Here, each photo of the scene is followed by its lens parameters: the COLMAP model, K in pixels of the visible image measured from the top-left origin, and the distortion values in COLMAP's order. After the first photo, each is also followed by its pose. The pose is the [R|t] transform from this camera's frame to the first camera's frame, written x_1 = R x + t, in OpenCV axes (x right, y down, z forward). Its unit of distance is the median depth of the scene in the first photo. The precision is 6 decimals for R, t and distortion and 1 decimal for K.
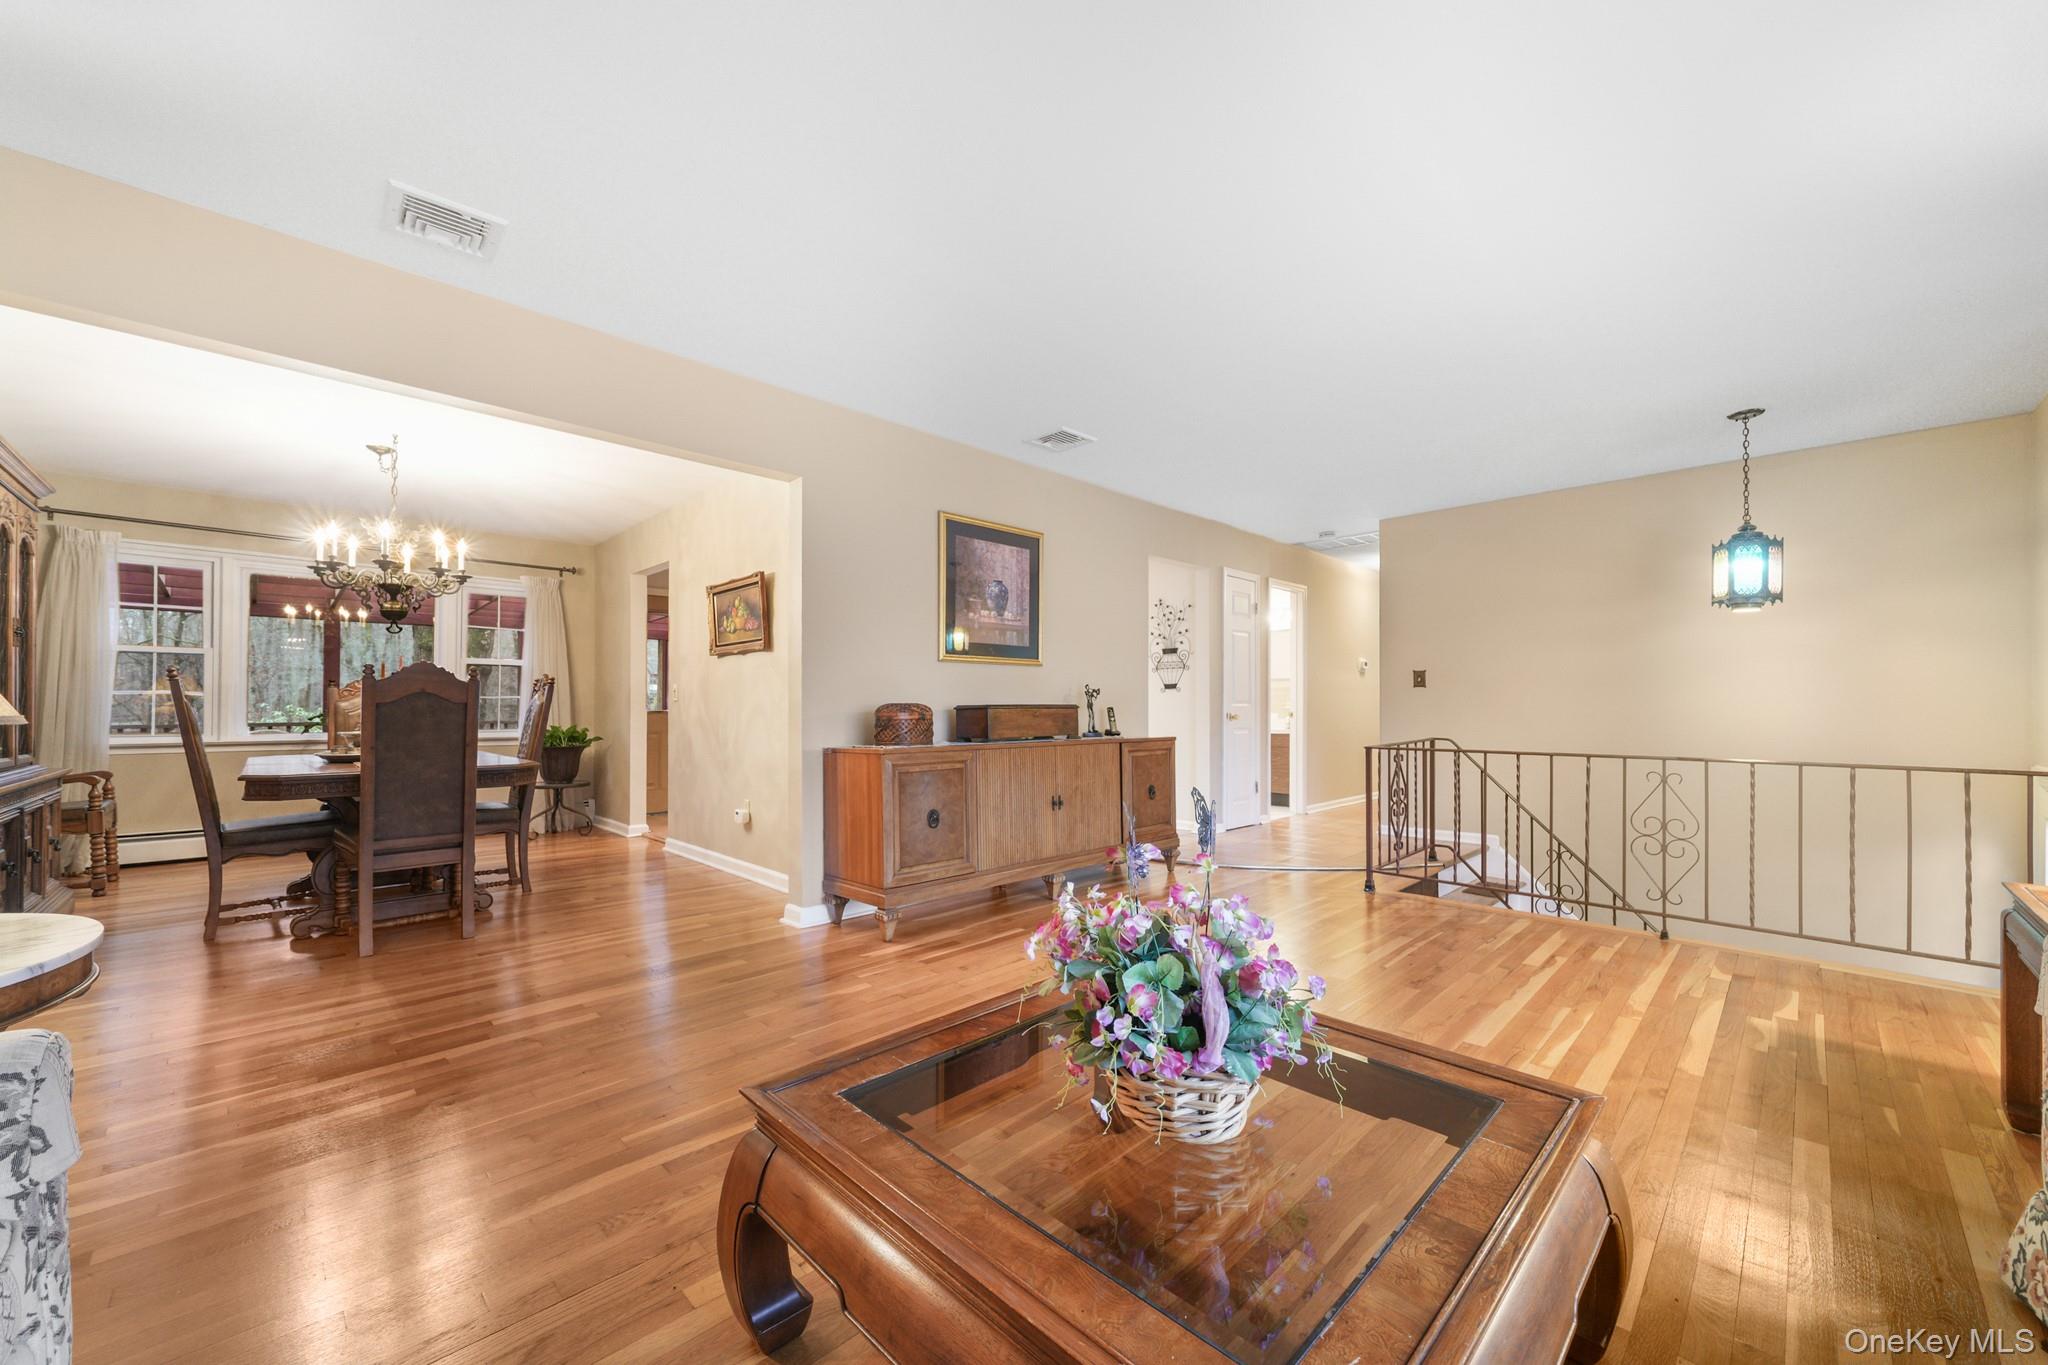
lens RADIAL K [[767.6, 0, 995.0], [0, 767.6, 677.0], [0, 0, 1]] dist [-0.000276, 0.000037]
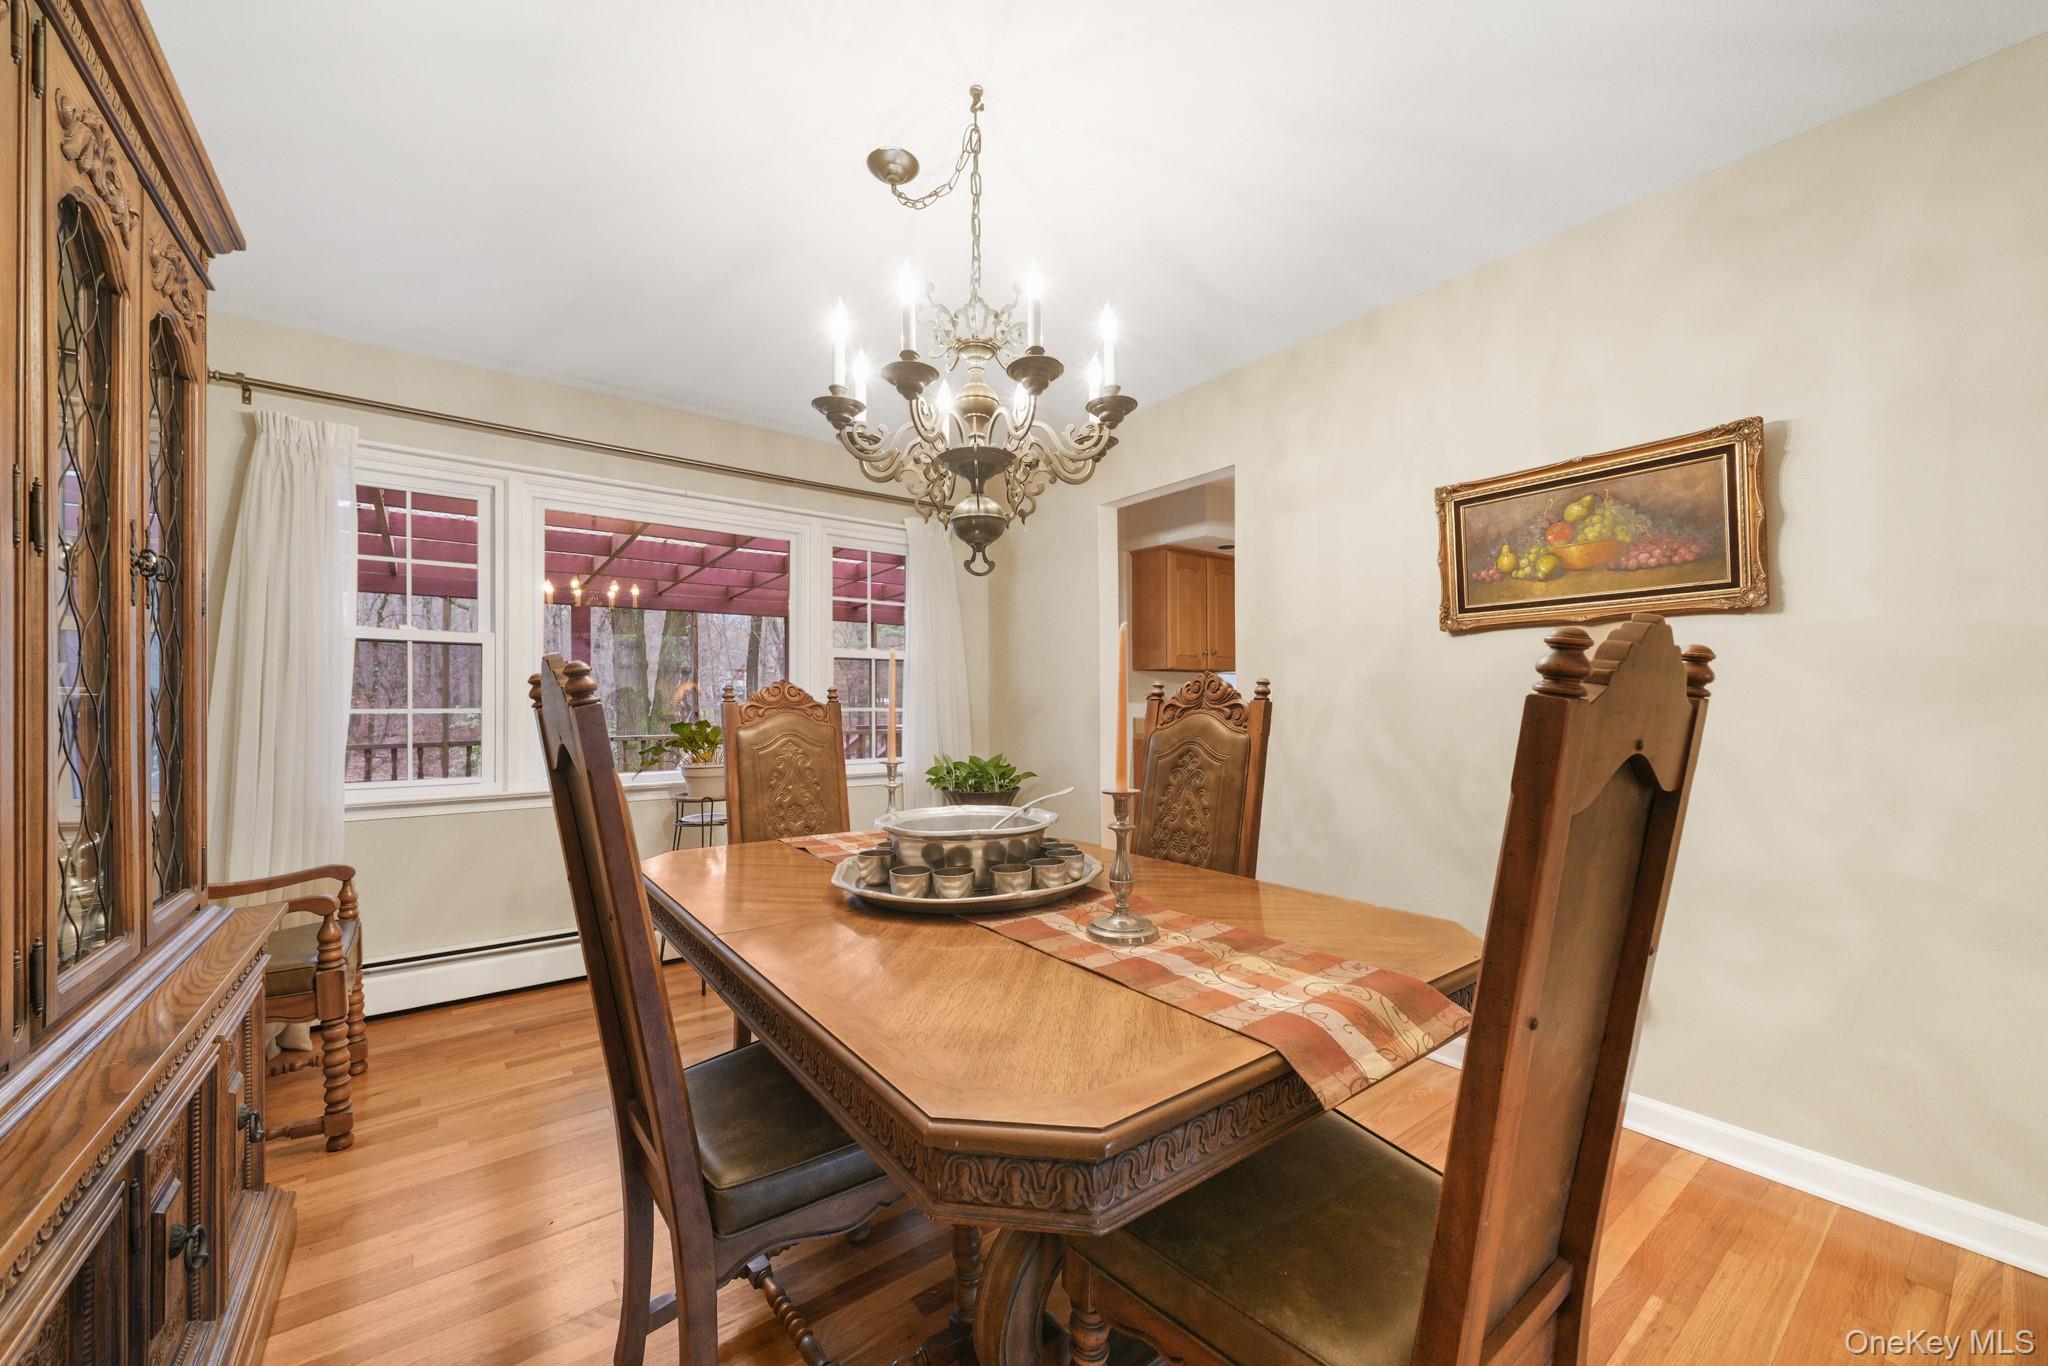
lens RADIAL K [[774.0, 0, 1025.2], [0, 774.0, 679.6], [0, 0, 1]] dist [-0.001048, -0.000123]
pose [[0.993547, -0.006650, -0.113224, -0.598754], [0.007280, 0.999960, 0.005159, -0.002444], [0.113185, -0.005950, 0.993556, 0.498082]]
